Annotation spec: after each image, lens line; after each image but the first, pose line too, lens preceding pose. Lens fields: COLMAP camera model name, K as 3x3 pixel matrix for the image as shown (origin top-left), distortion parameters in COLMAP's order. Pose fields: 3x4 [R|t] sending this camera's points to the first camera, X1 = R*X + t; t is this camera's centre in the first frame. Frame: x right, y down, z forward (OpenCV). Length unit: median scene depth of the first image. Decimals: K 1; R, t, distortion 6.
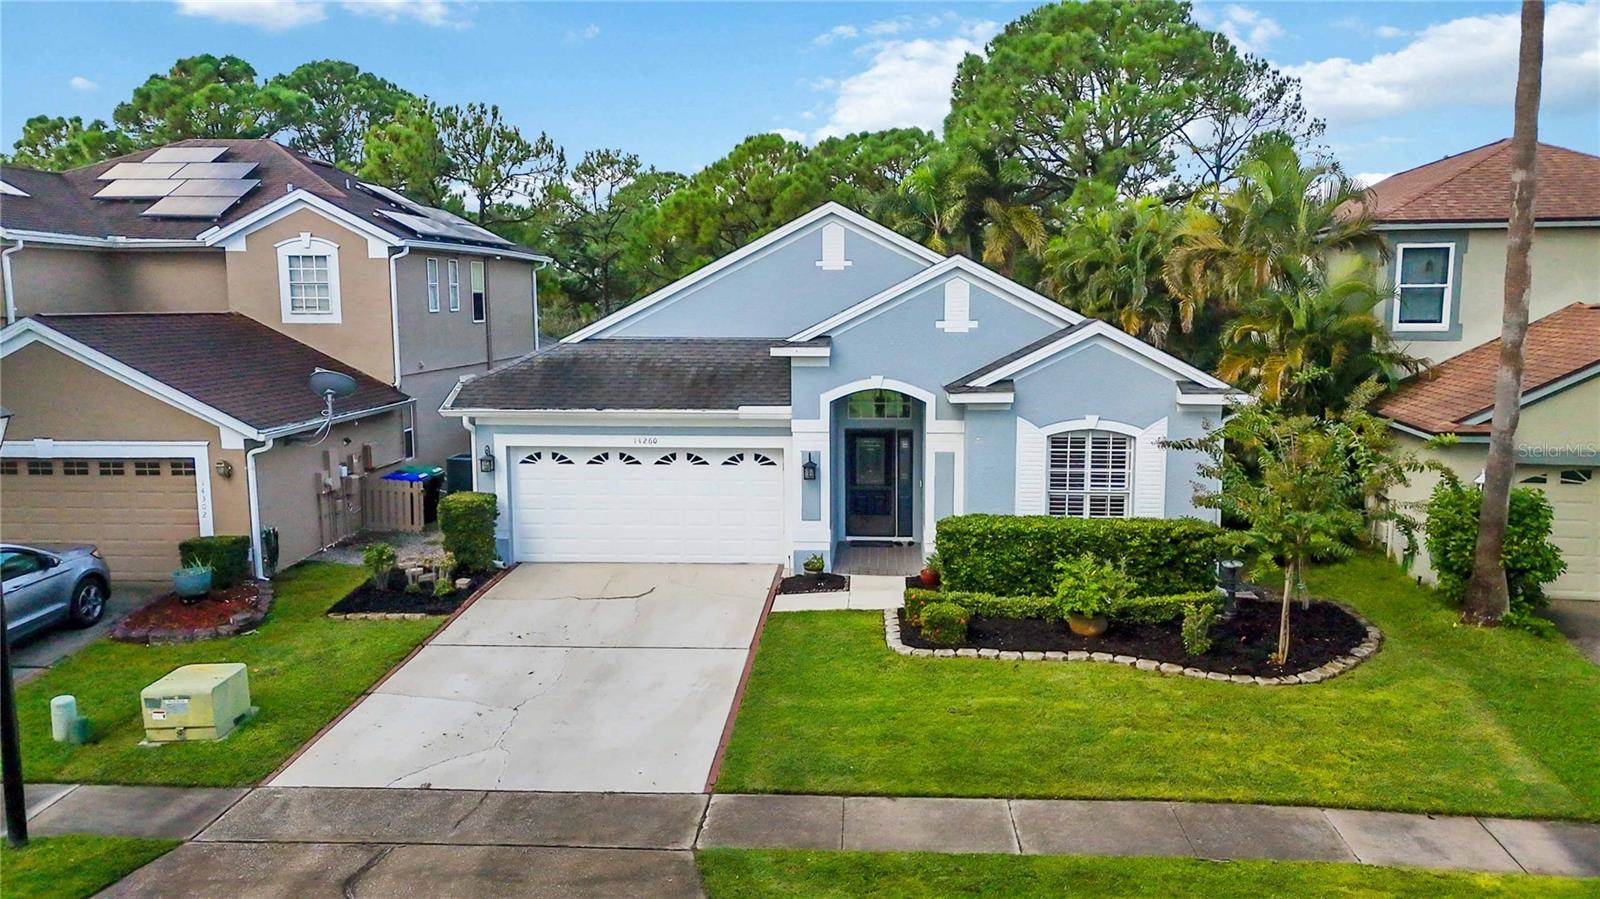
lens RADIAL K [[1179.3, 0, 804.9], [0, 1179.3, 450.1], [0, 0, 1]] dist [0.071803, -0.061279]
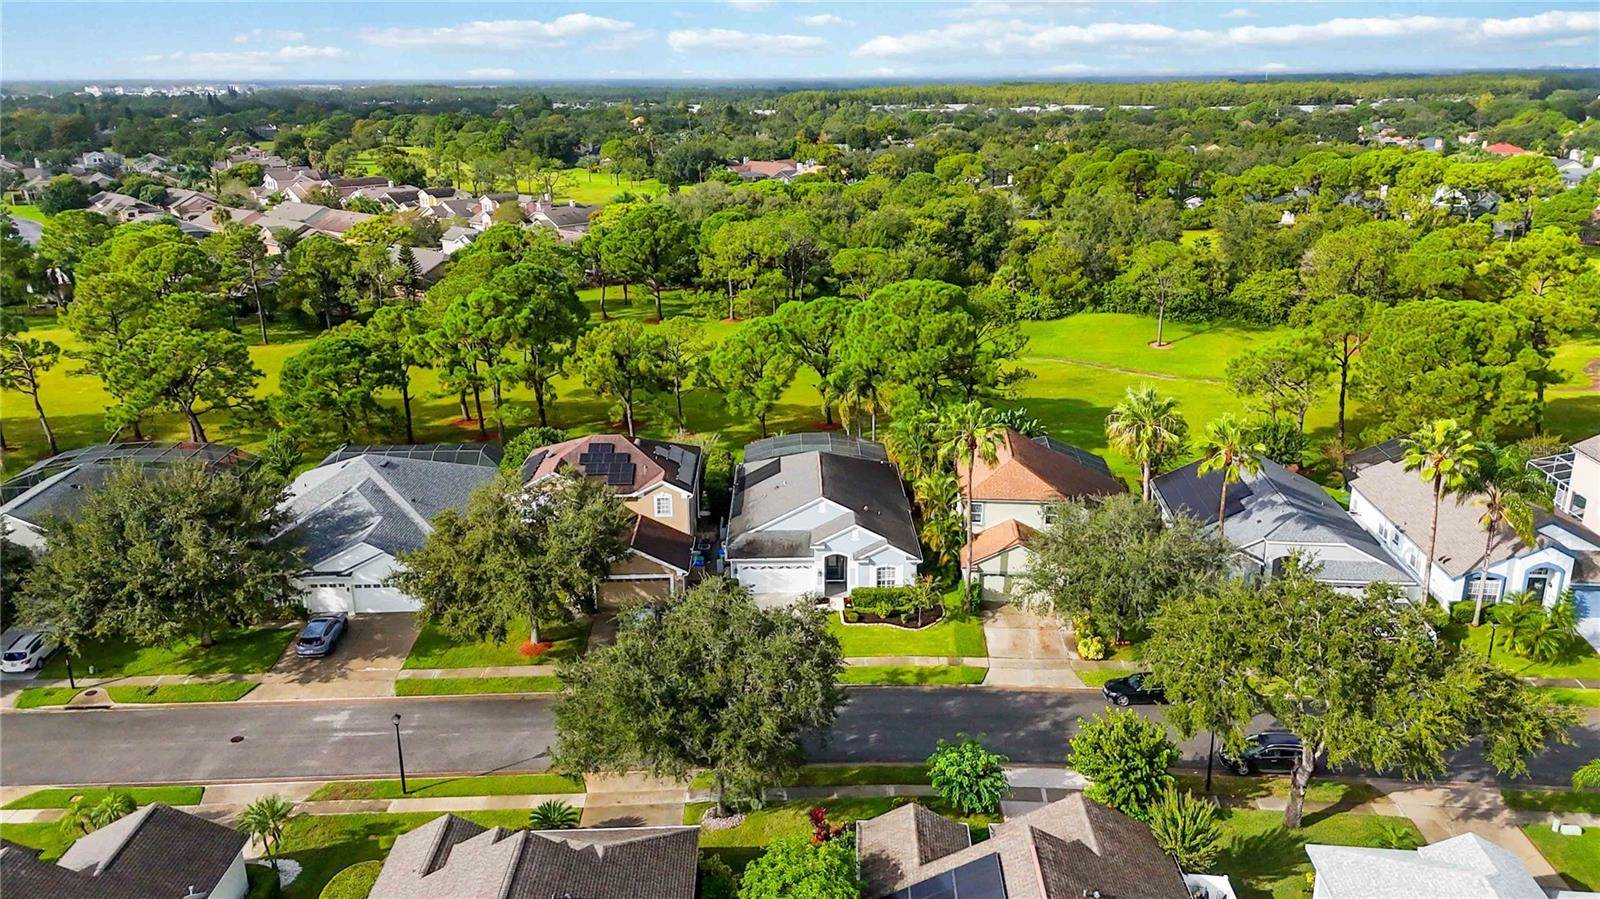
lens RADIAL K [[1179.3, 0, 798.9], [0, 1179.3, 452.4], [0, 0, 1]] dist [0.071803, -0.061279]
pose [[0.996534, -0.032085, 0.076749, -0.382863], [0.017818, 0.983539, 0.179813, -1.182682], [-0.081255, -0.177823, 0.980702, -3.047636]]
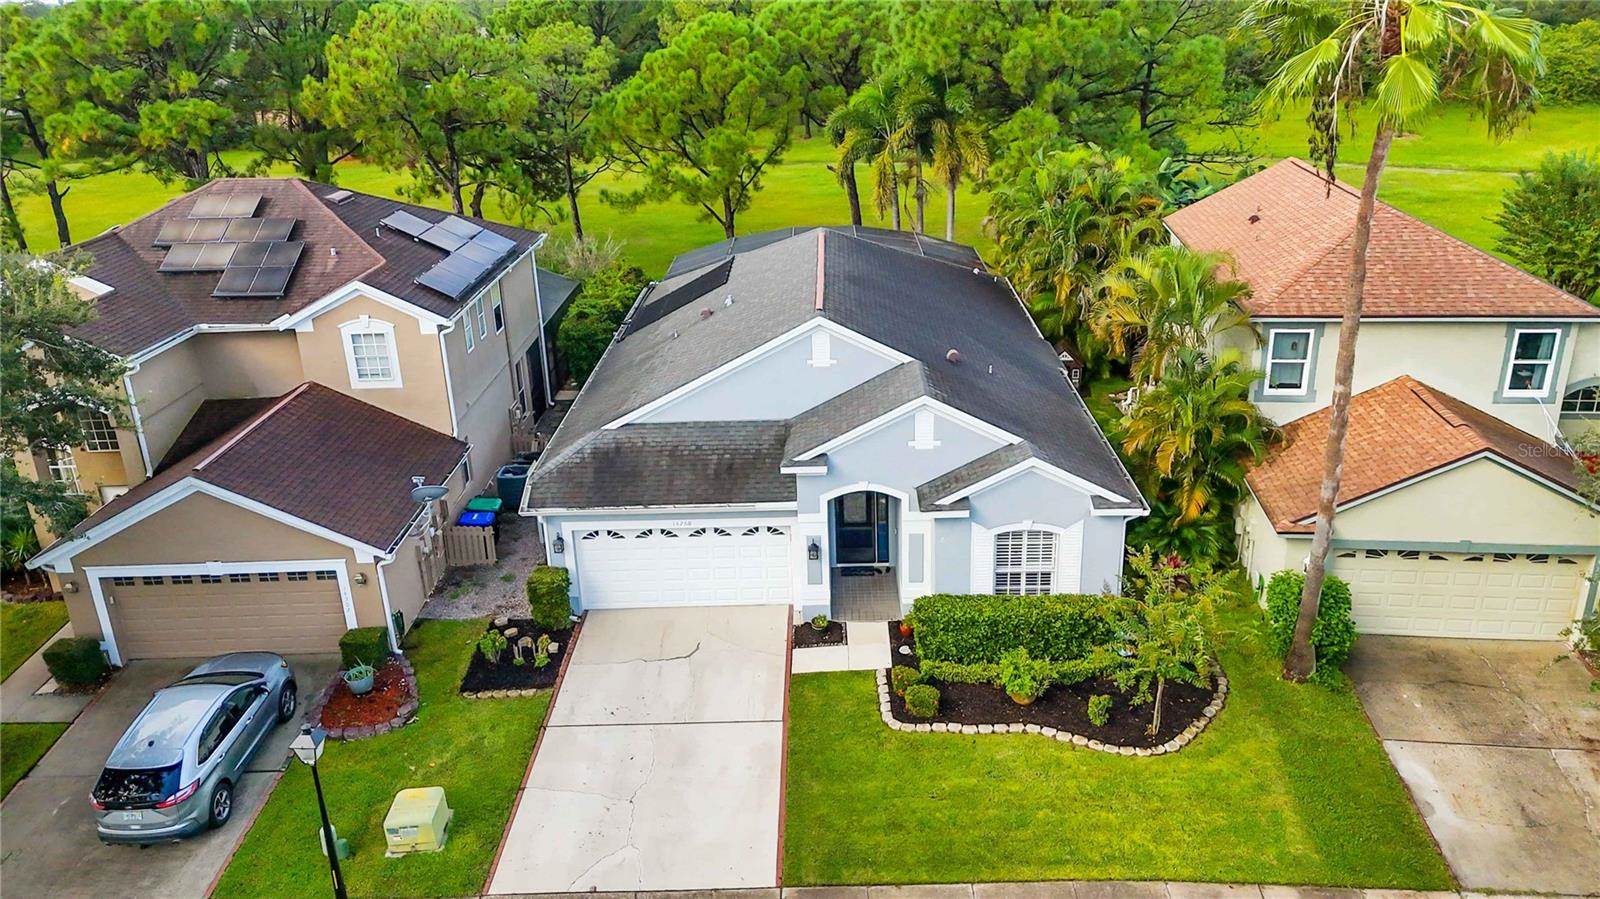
lens RADIAL K [[1179.3, 0, 805.9], [0, 1179.3, 451.2], [0, 0, 1]] dist [0.071803, -0.061279]
pose [[0.997900, -0.047006, 0.044575, -0.060013], [0.035024, 0.970341, 0.239191, -0.423087], [-0.054496, -0.237127, 0.969949, -0.248227]]
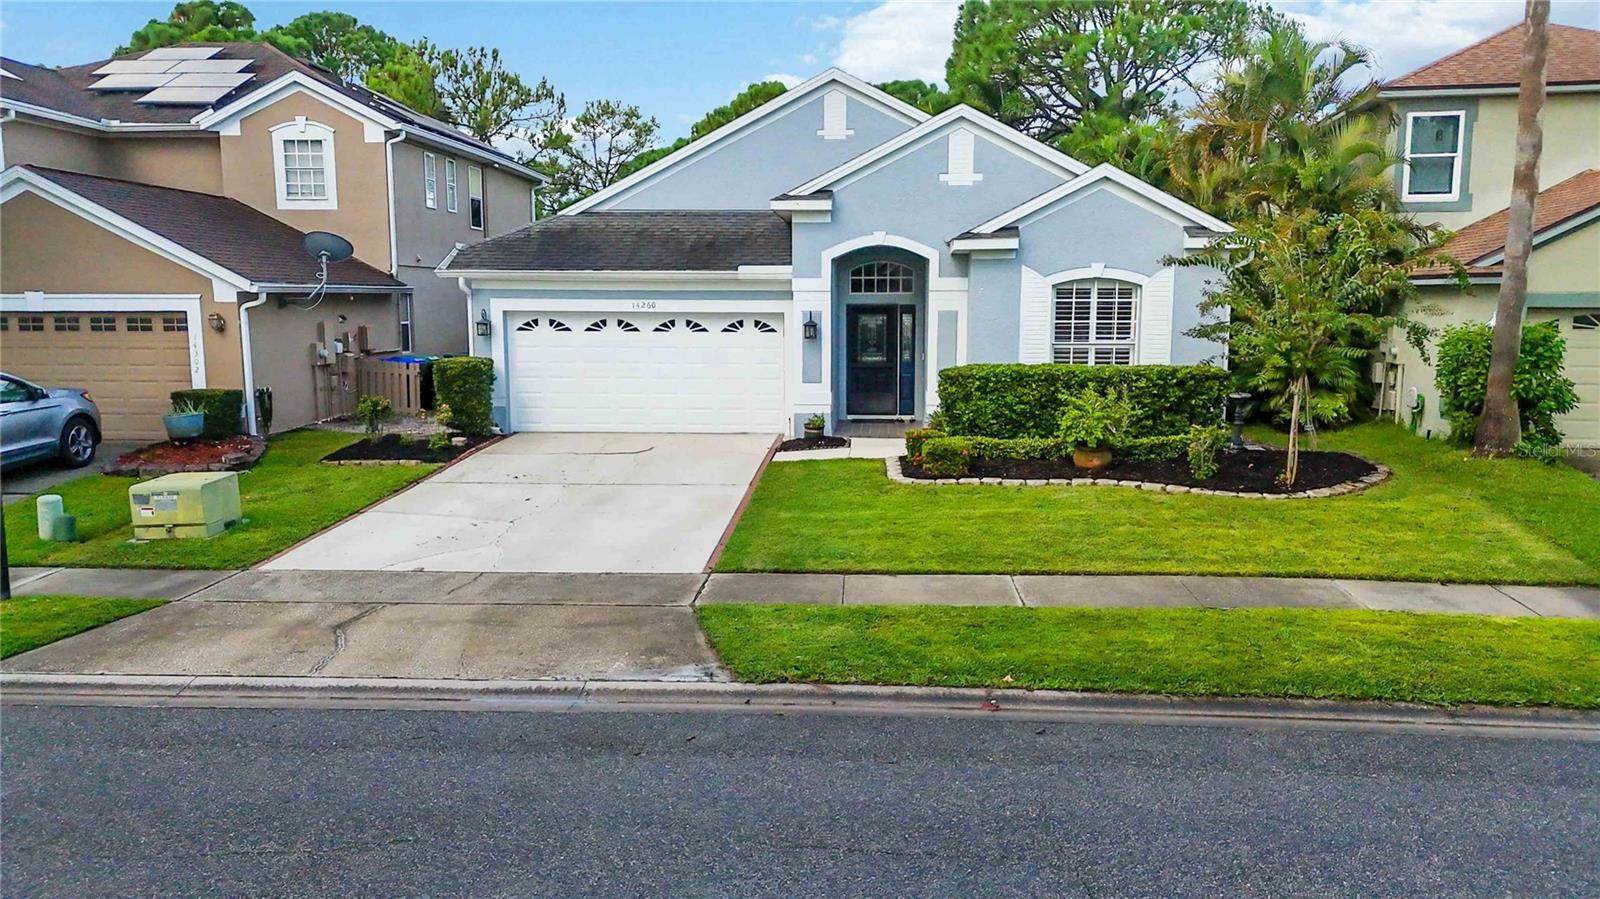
lens RADIAL K [[1179.3, 0, 805.2], [0, 1179.3, 448.9], [0, 0, 1]] dist [0.071803, -0.061279]
pose [[0.999996, 0.002731, -0.000409, 0.000323], [-0.002731, 0.999995, -0.001848, 0.125475], [0.000404, 0.001849, 0.999998, 0.014080]]
